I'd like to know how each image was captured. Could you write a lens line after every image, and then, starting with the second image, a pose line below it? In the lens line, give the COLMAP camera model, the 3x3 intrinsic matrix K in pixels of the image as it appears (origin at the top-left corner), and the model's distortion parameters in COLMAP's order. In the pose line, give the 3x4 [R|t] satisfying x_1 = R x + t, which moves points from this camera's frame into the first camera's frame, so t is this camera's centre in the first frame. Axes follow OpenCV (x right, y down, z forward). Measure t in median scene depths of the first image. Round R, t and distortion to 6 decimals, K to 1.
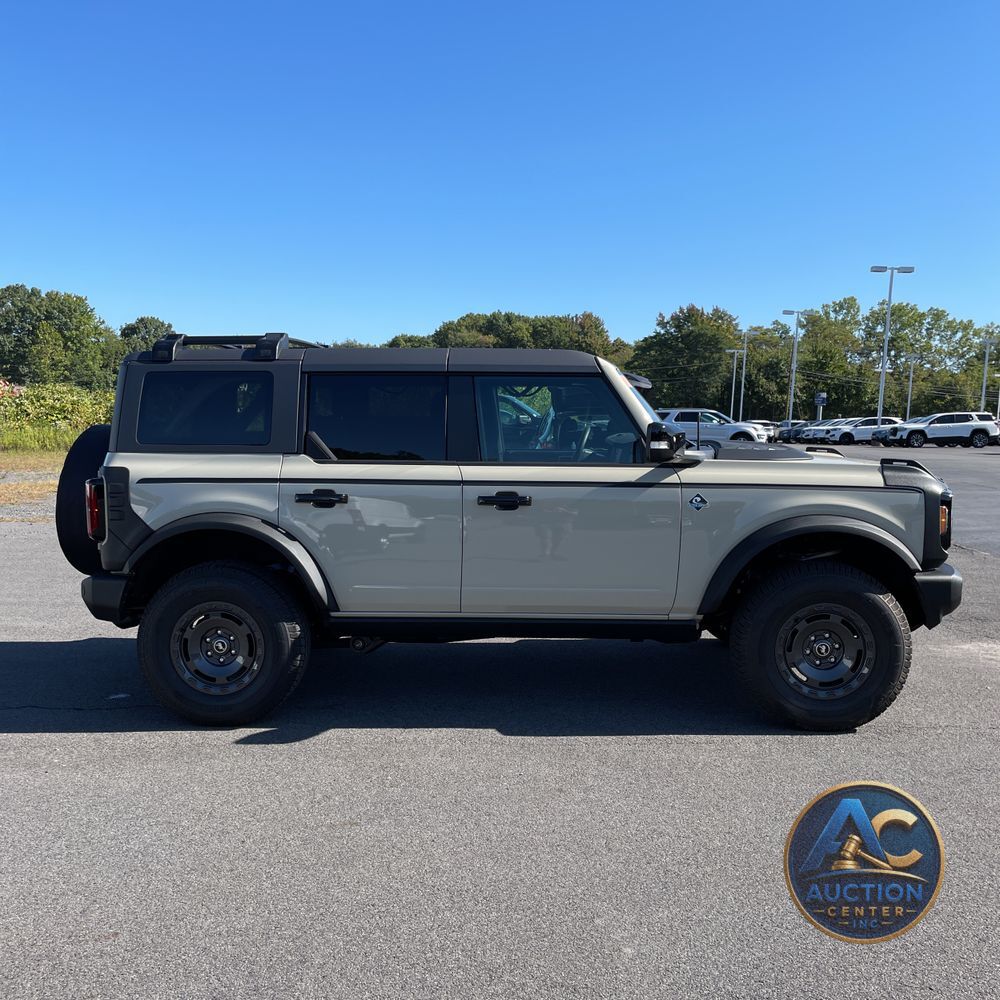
lens RADIAL K [[1014.4, 0, 506.2], [0, 1014.4, 481.6], [0, 0, 1]] dist [0.037653, 0.000000]
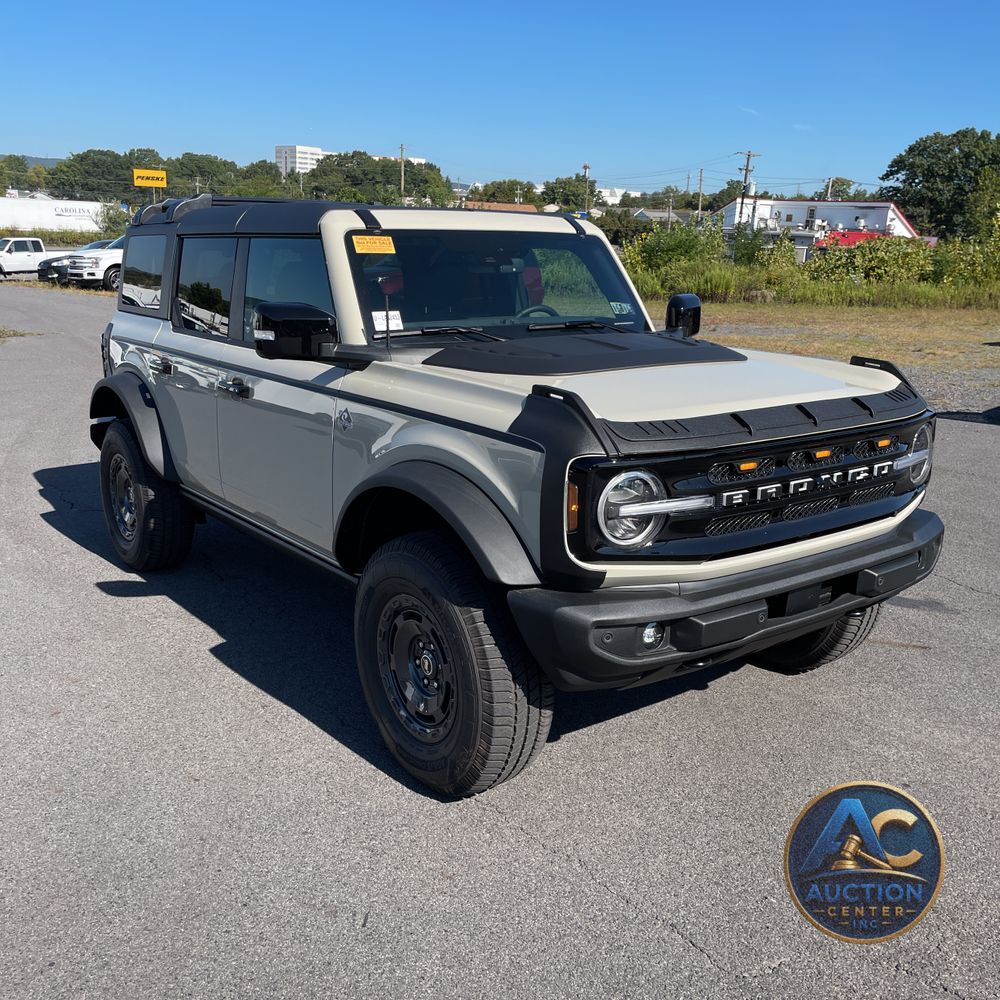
lens RADIAL K [[1014.4, 0, 510.4], [0, 1014.4, 493.4], [0, 0, 1]] dist [0.037653, 0.000000]
pose [[0.646496, 0.178688, -0.741697, 0.776257], [-0.063157, 0.981383, 0.181382, -0.063176], [0.760299, -0.070419, 0.645745, 0.600177]]
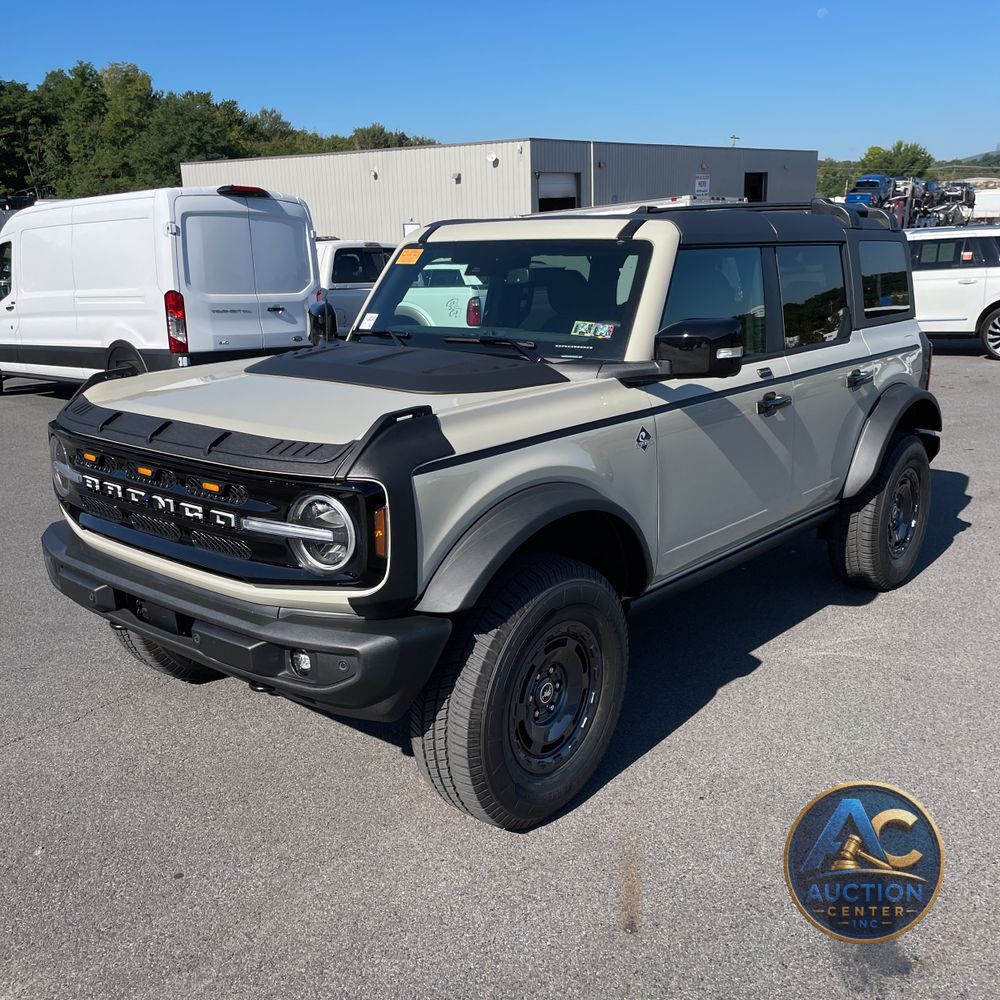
lens RADIAL K [[1014.4, 0, 498.9], [0, 1014.4, 494.8], [0, 0, 1]] dist [0.037653, 0.000000]
pose [[-0.602588, 0.190527, -0.774976, 0.784657], [-0.053887, 0.959153, 0.277708, -0.150123], [0.796231, 0.209105, -0.567707, 1.615510]]
